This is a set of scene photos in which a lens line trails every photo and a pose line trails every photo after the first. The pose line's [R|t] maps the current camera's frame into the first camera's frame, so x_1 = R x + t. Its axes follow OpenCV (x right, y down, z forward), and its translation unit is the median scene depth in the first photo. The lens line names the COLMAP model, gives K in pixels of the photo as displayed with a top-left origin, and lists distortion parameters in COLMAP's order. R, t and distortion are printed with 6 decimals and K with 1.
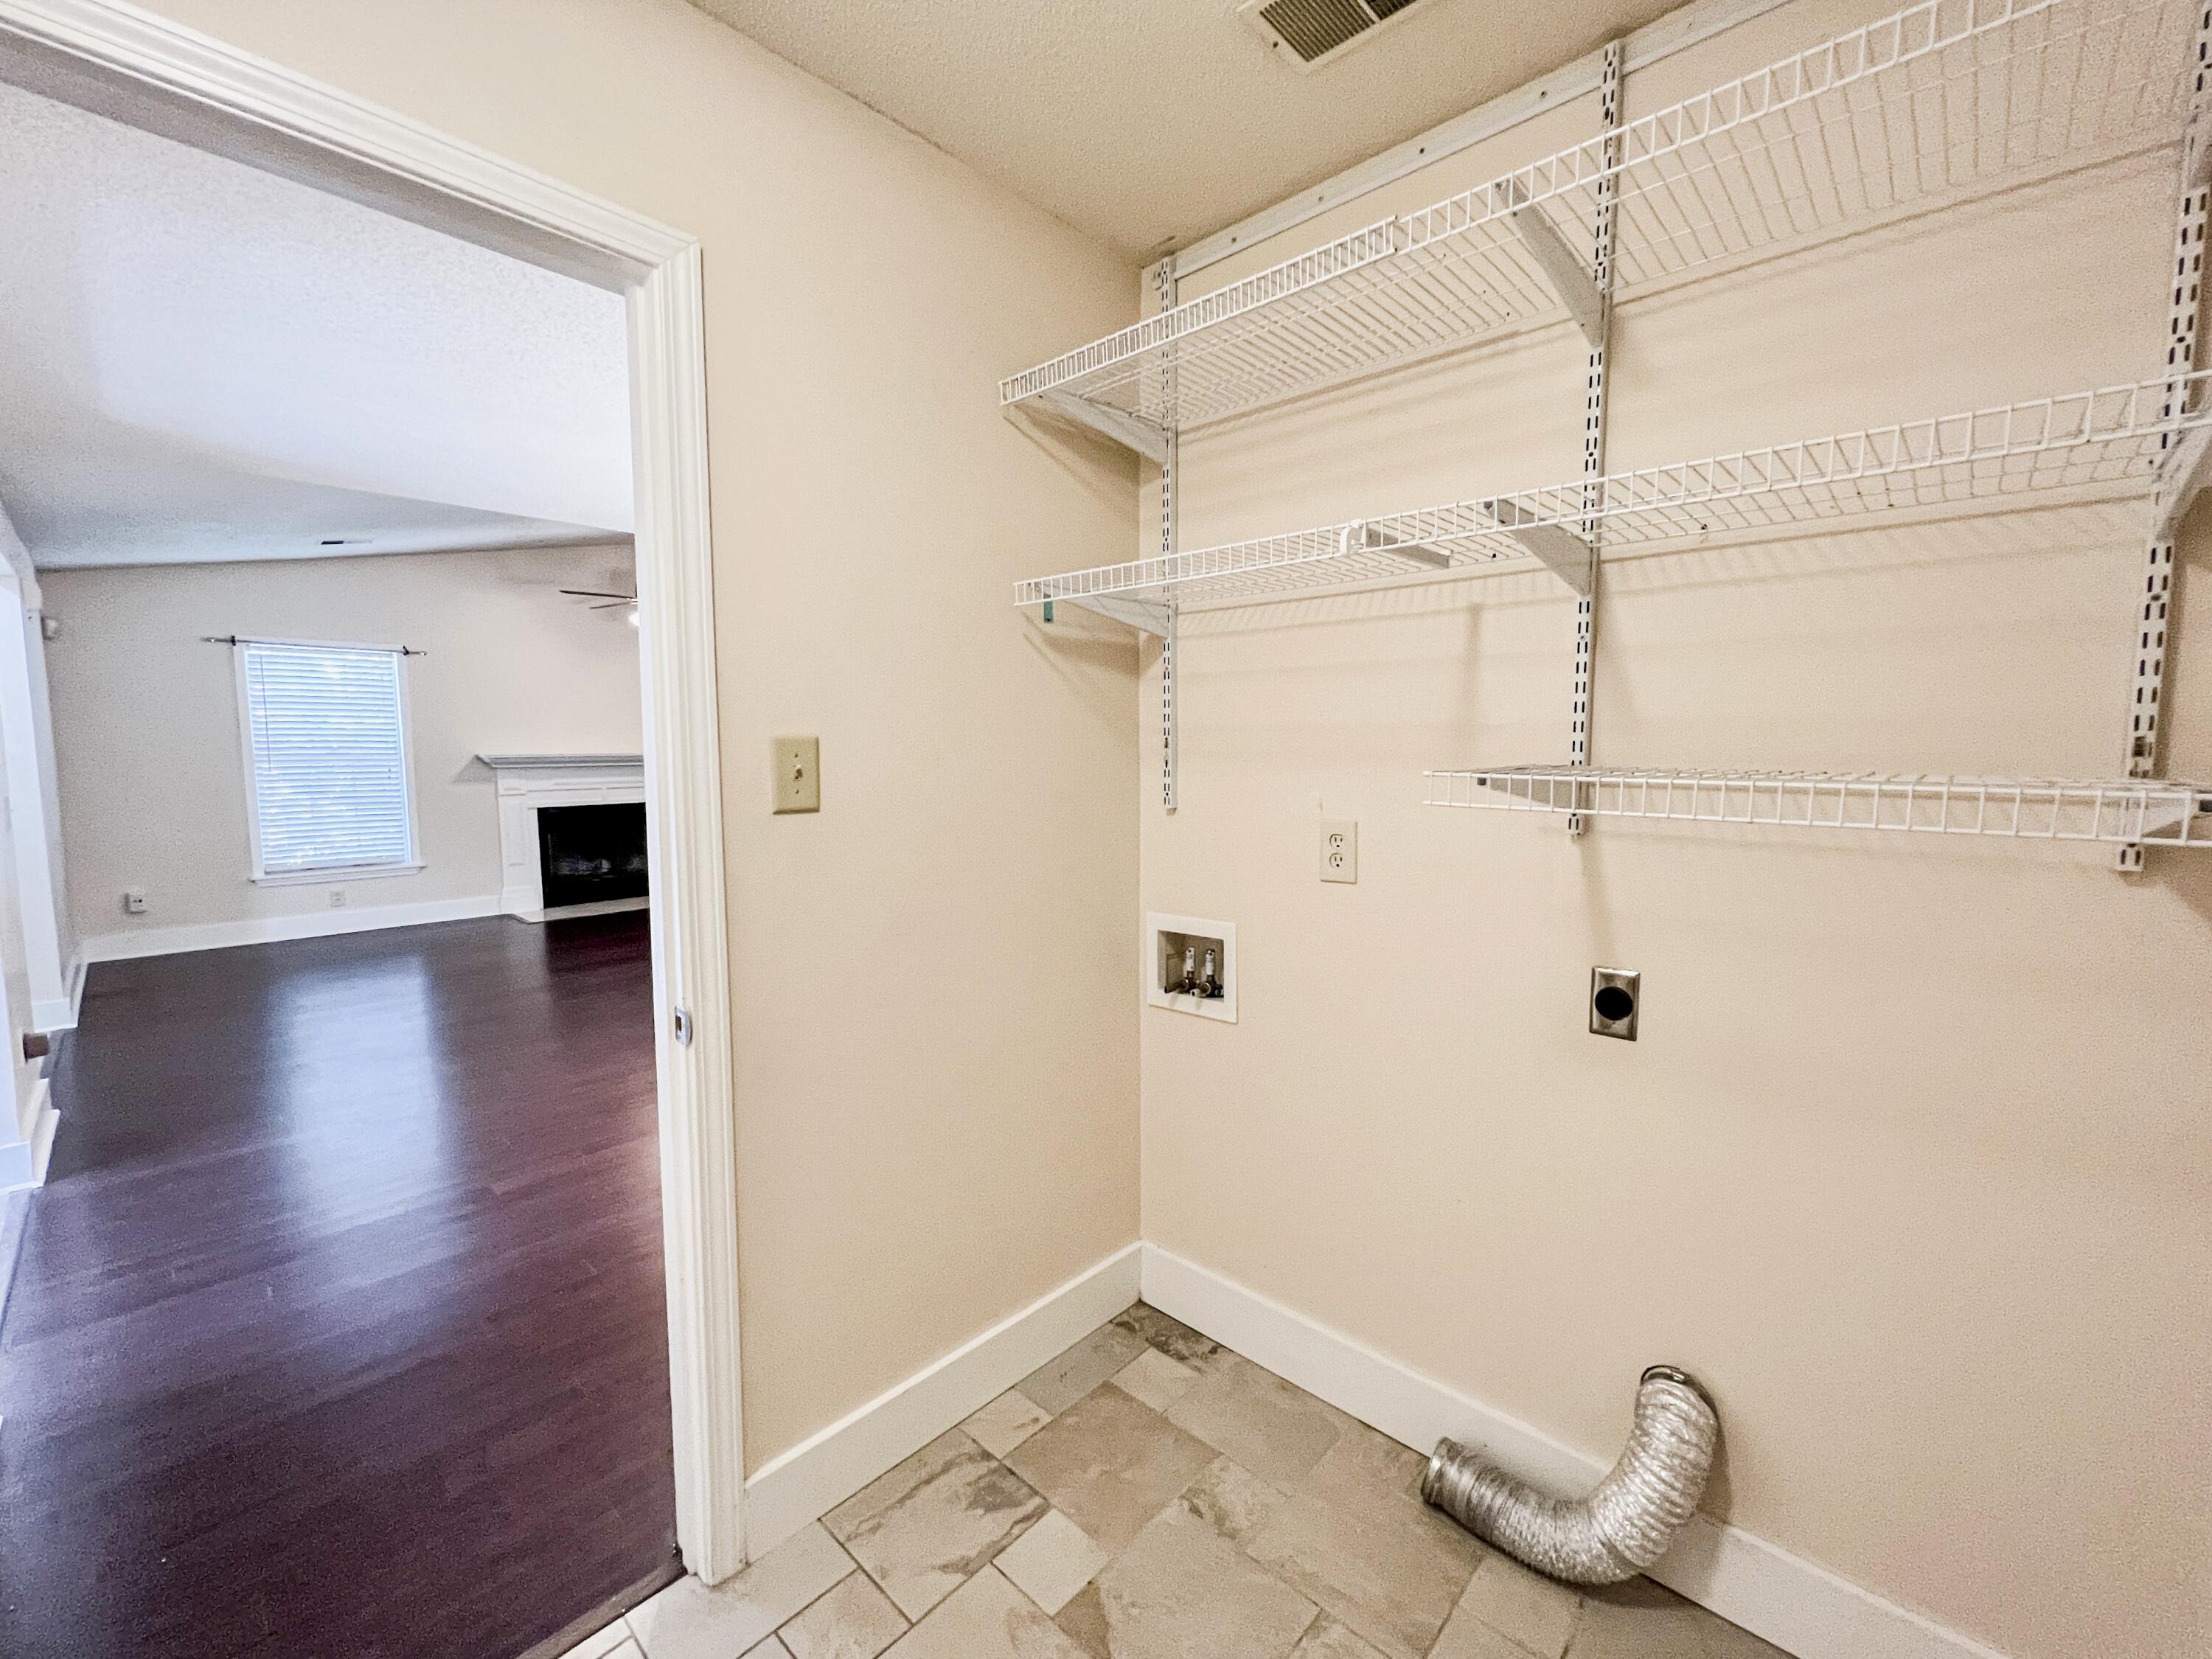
lens RADIAL K [[910.6, 0, 1106.0], [0, 910.6, 829.5], [0, 0, 1]] dist [-0.001364, -0.000613]
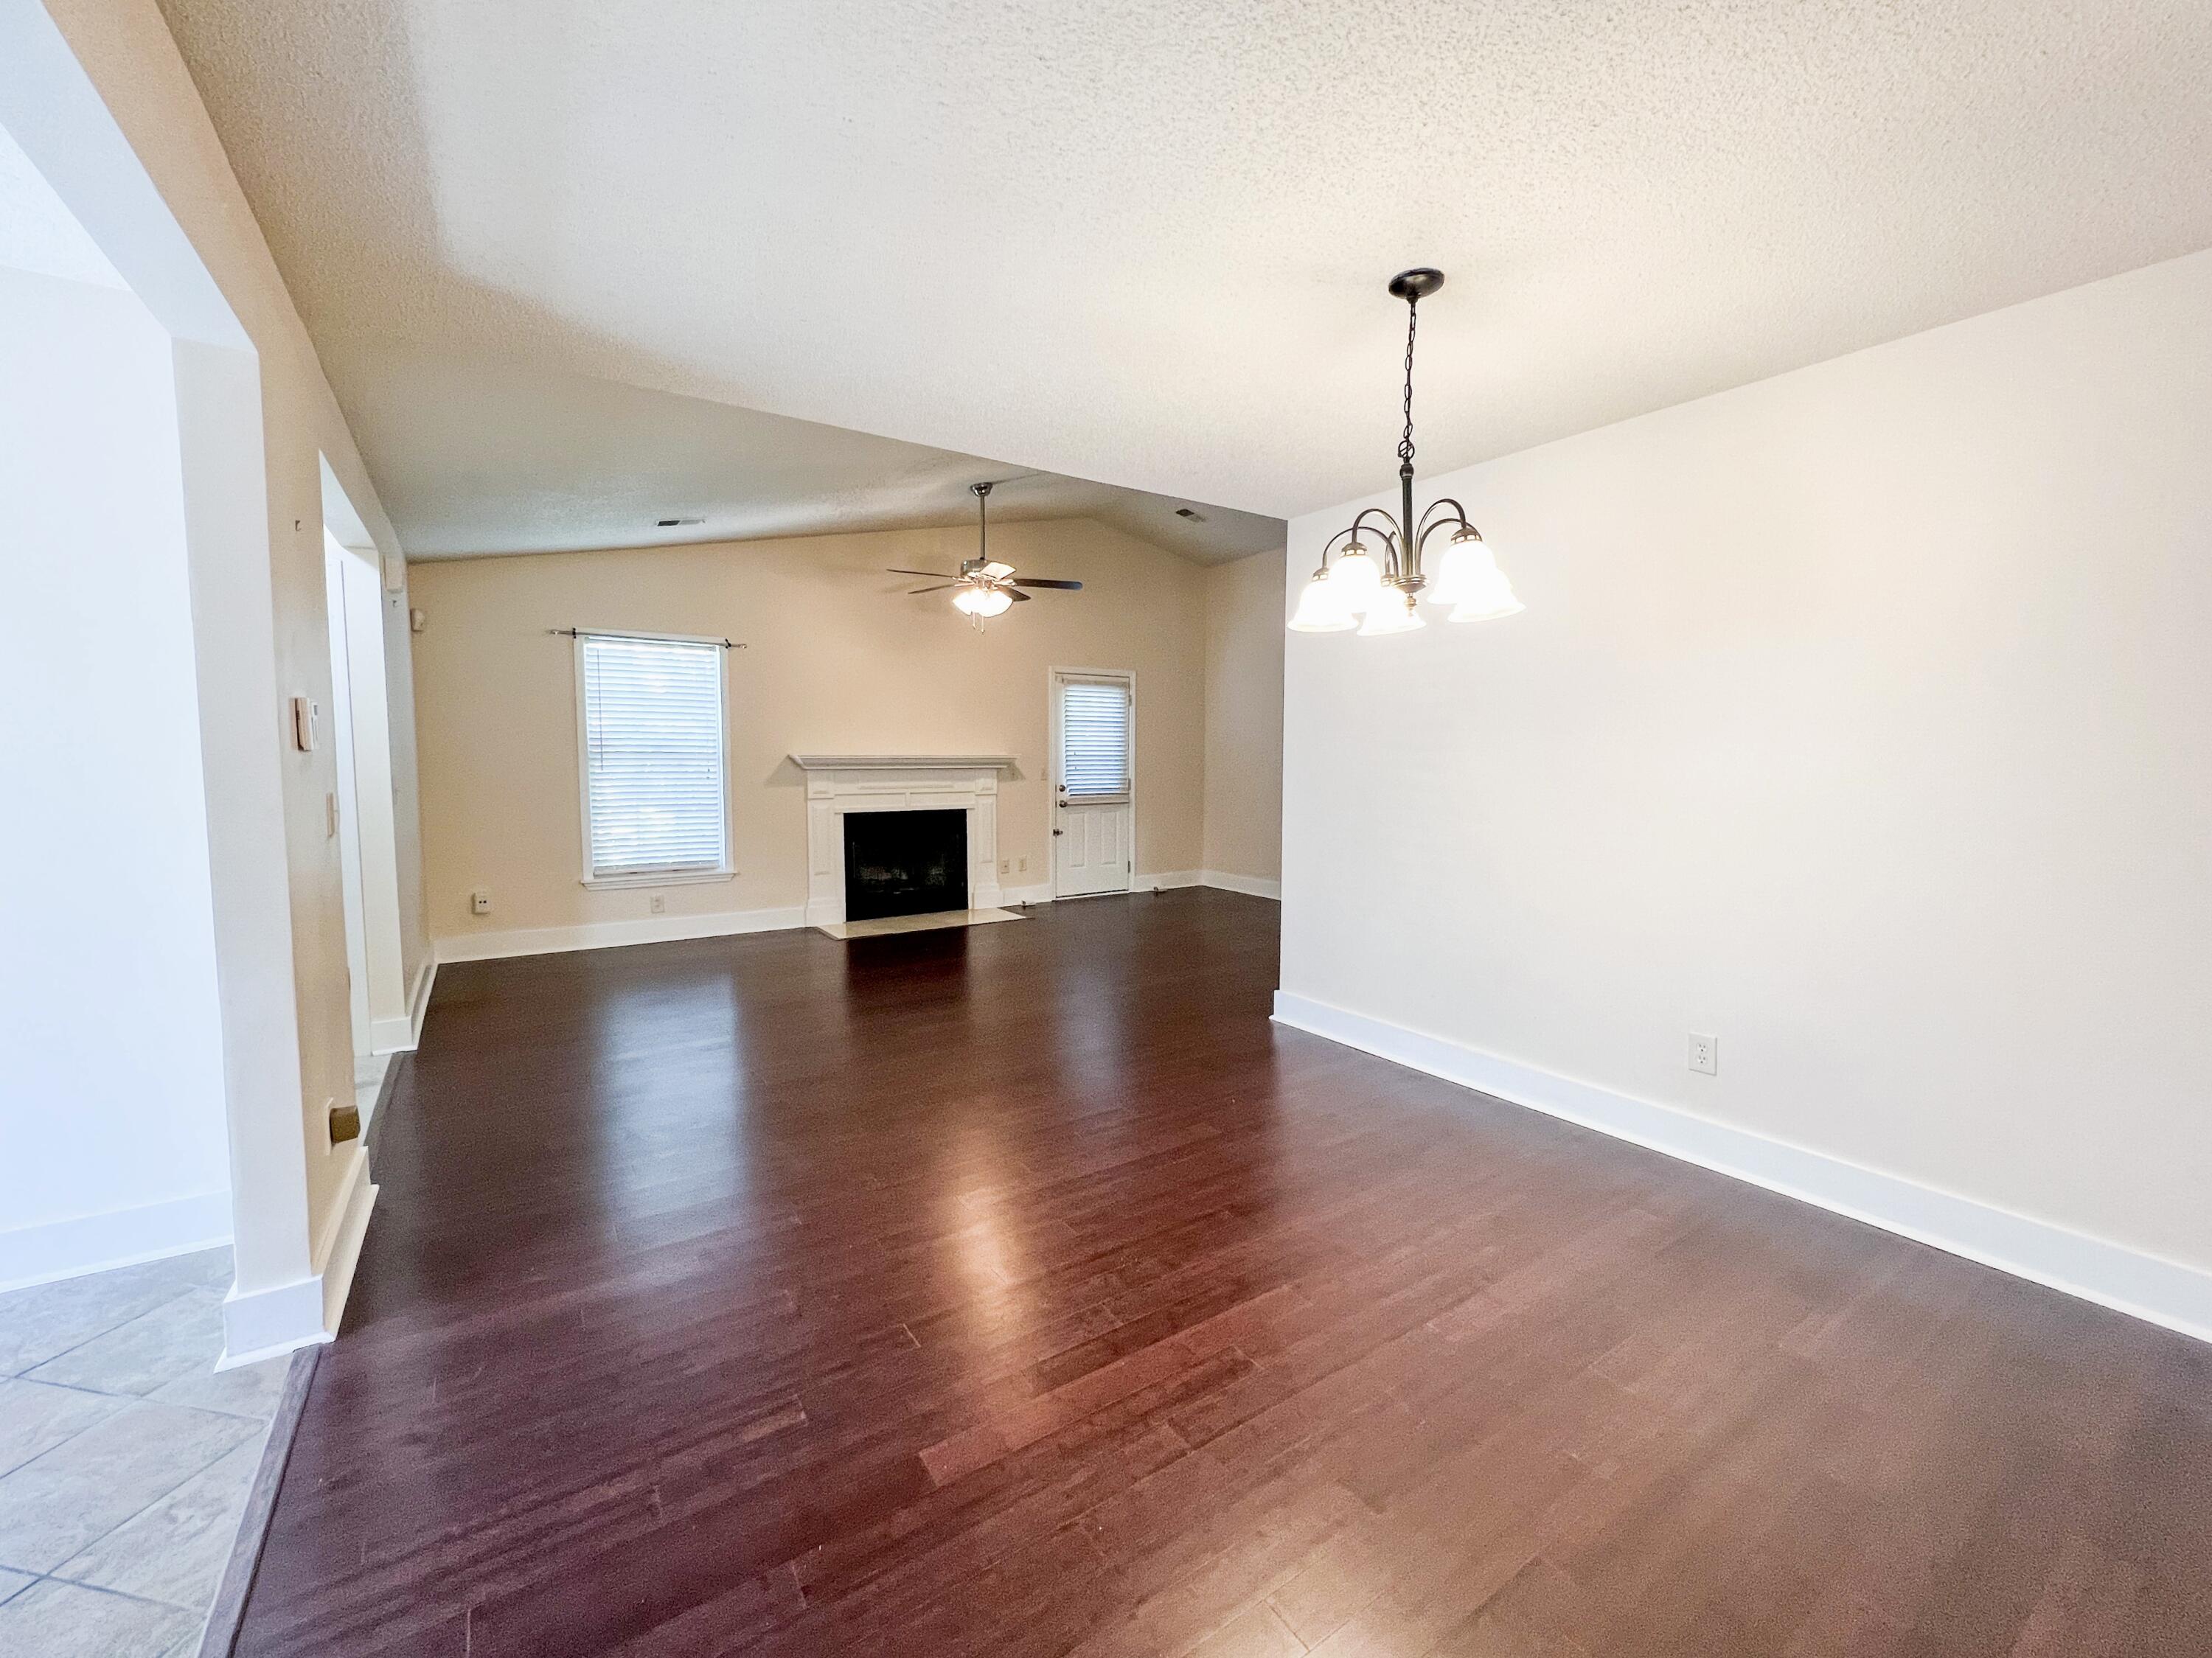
lens RADIAL K [[910.5, 0, 1106.0], [0, 910.5, 829.0], [0, 0, 1]] dist [-0.001364, -0.000613]
pose [[0.973816, 0.025788, -0.225869, -0.183065], [-0.028297, 0.999568, -0.007879, -0.009141], [0.225568, 0.014064, 0.974126, 0.185274]]
